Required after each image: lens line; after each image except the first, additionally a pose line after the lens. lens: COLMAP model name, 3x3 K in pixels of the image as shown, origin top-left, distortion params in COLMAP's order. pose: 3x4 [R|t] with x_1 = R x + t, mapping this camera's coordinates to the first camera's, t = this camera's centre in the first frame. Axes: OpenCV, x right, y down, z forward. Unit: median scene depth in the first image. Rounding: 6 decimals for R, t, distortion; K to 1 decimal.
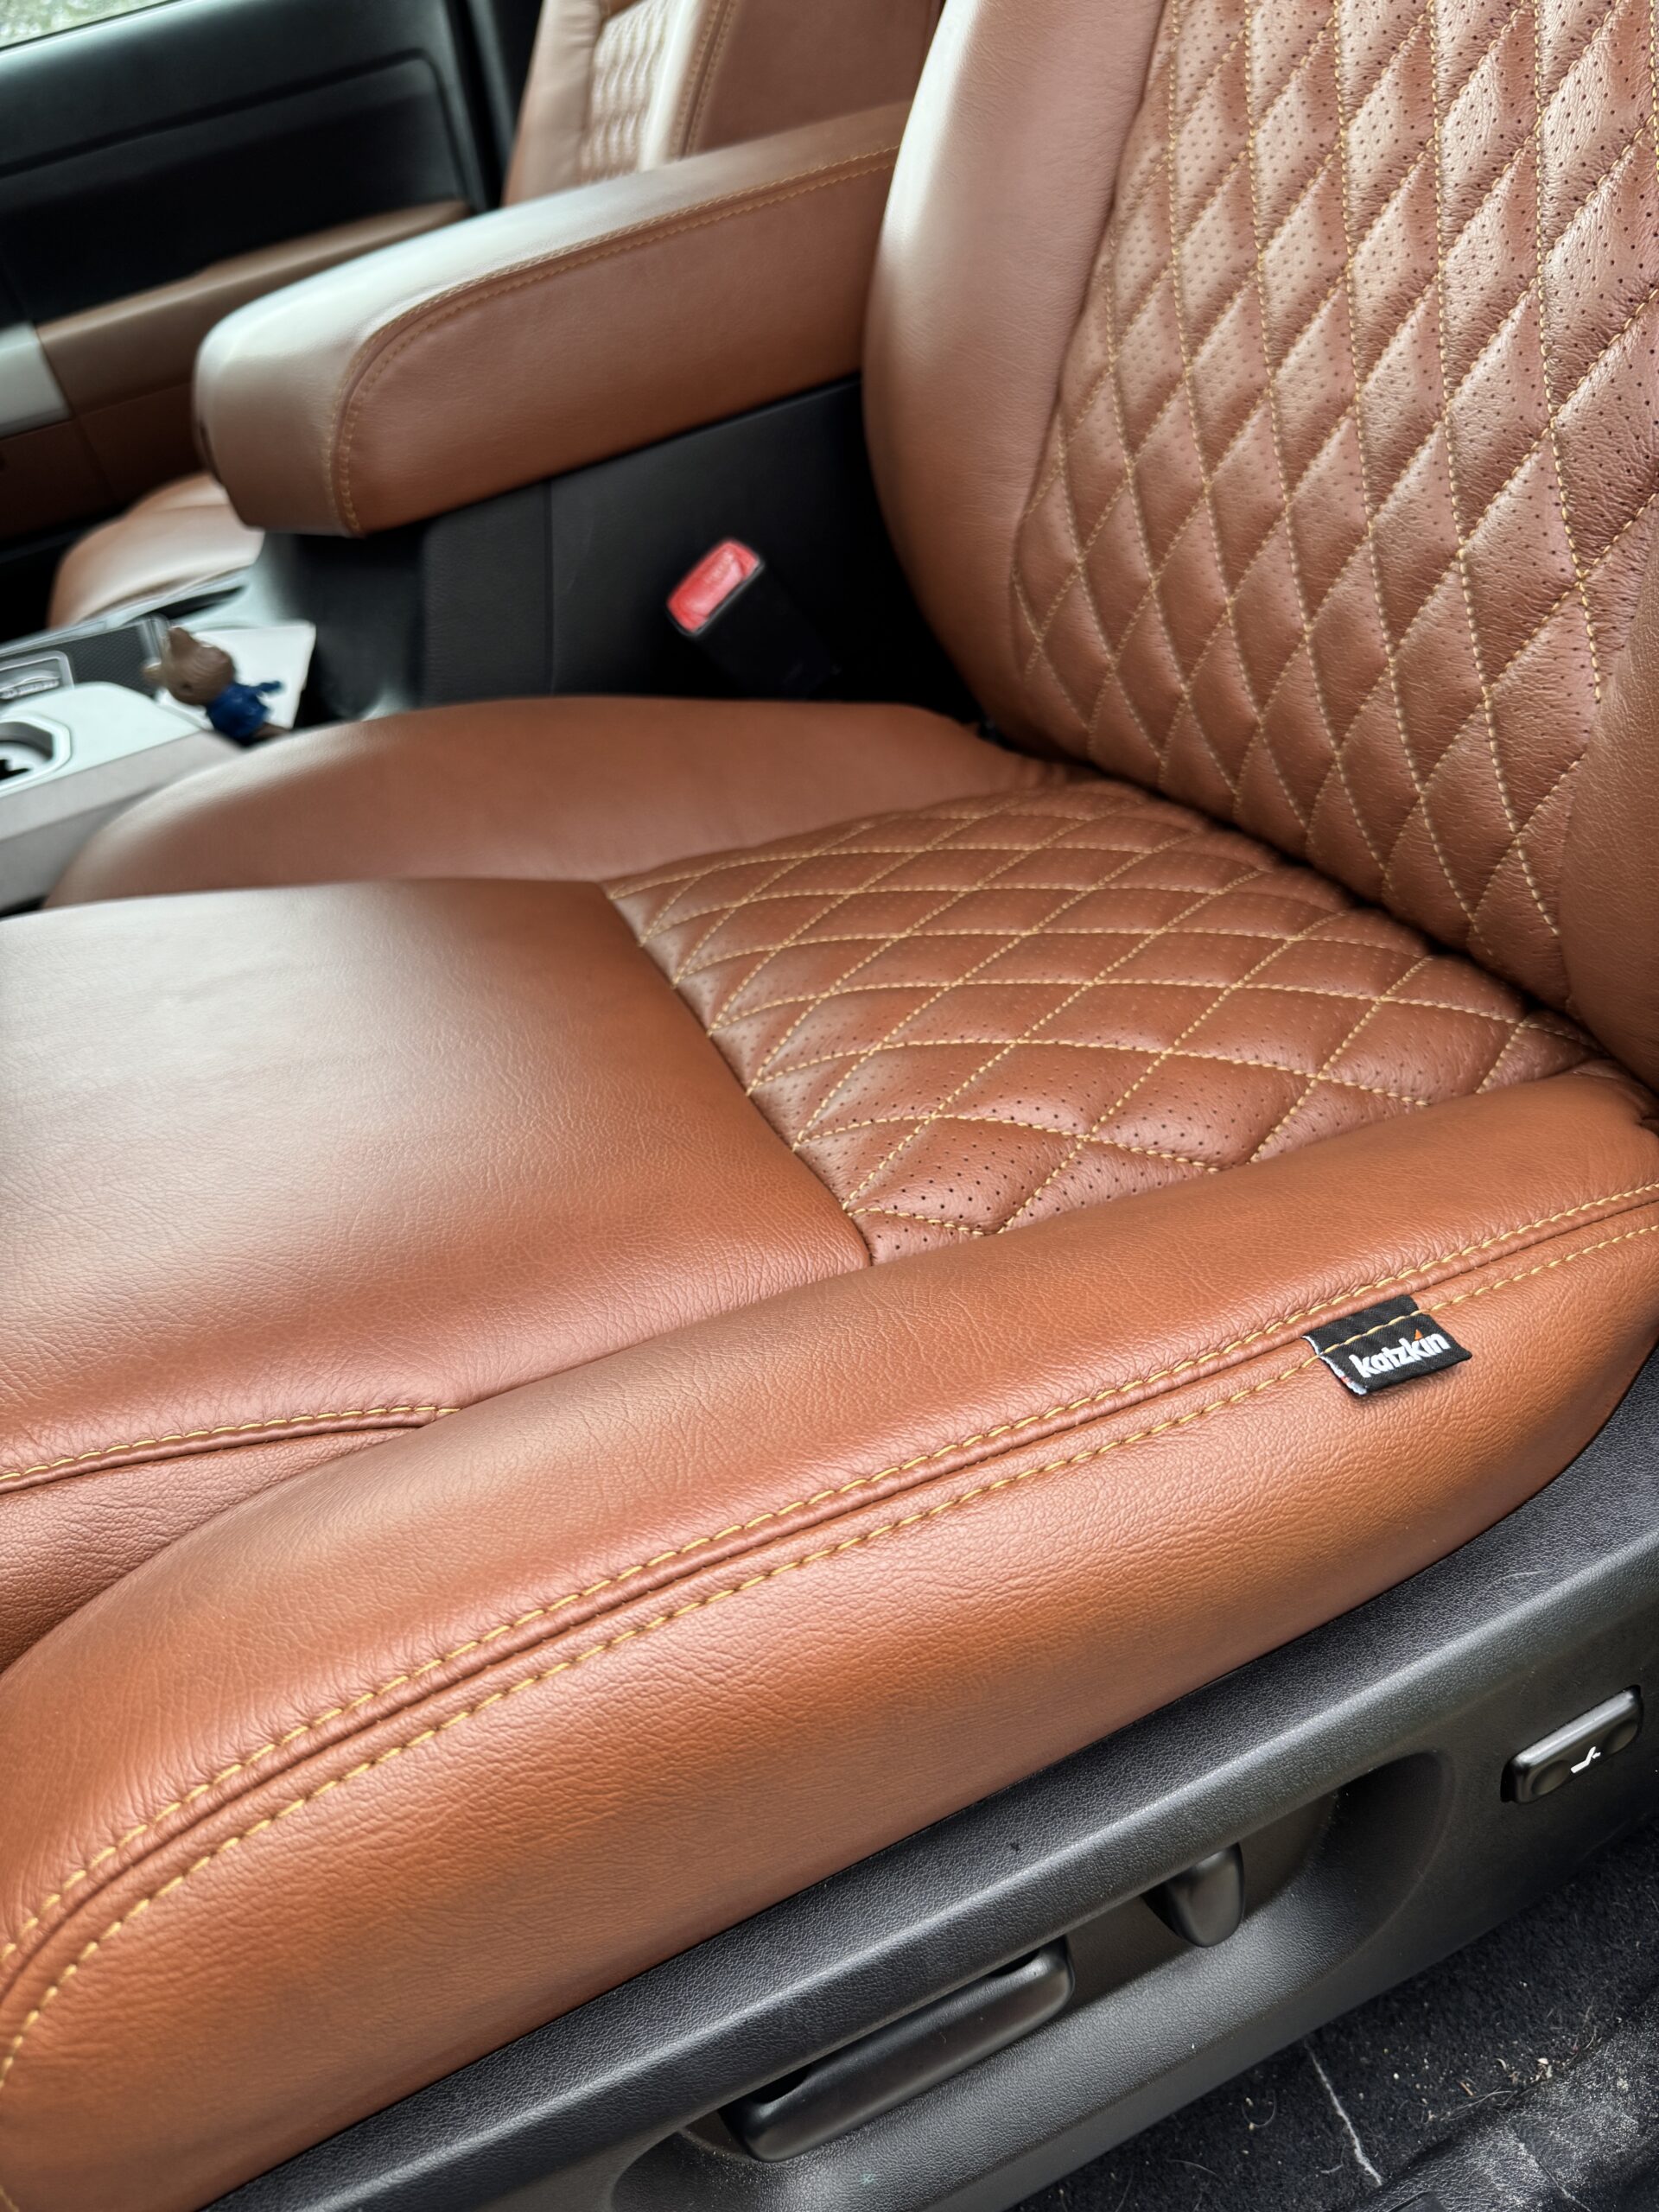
lens RADIAL K [[1580.7, 0, 817.7], [0, 1580.7, 1116.8], [0, 0, 1]] dist [0.009641, -0.031749]
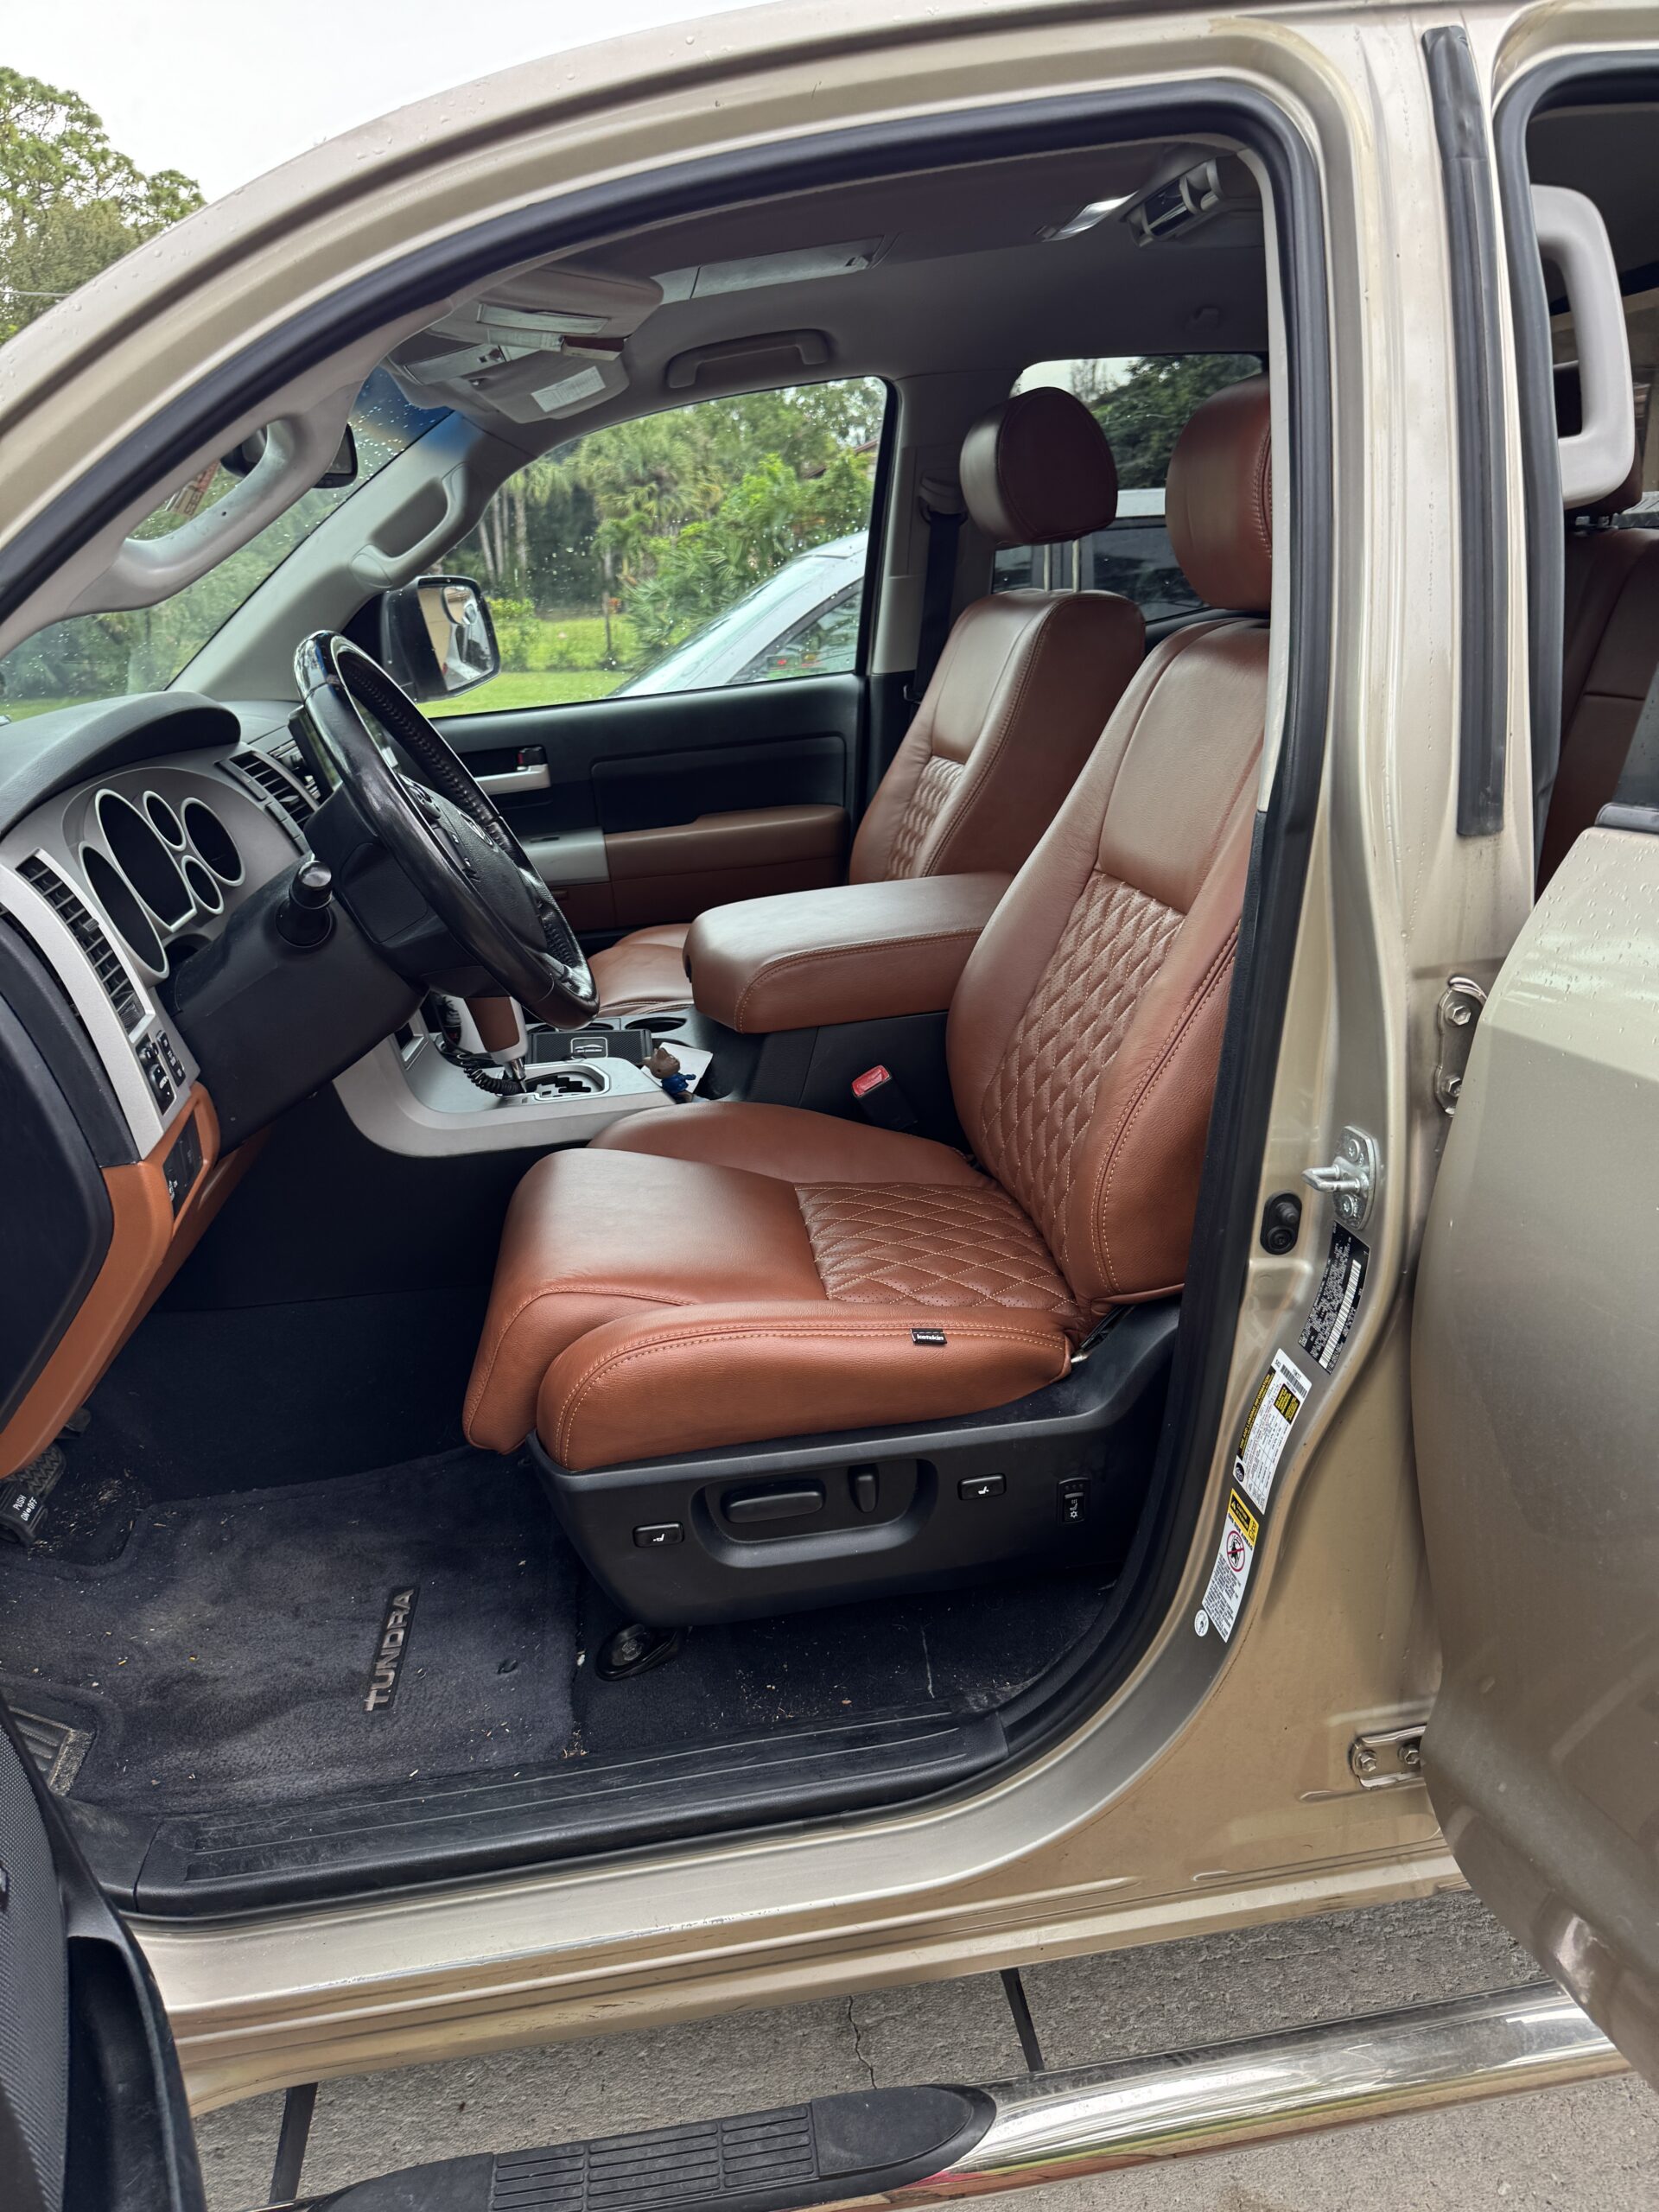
lens RADIAL K [[1580.7, 0, 832.8], [0, 1580.7, 1109.6], [0, 0, 1]] dist [0.009641, -0.031749]
pose [[0.960396, 0.221338, -0.169262, 0.315016], [-0.252061, 0.949043, -0.189164, 0.197994], [0.118768, 0.224337, 0.967247, -1.436122]]
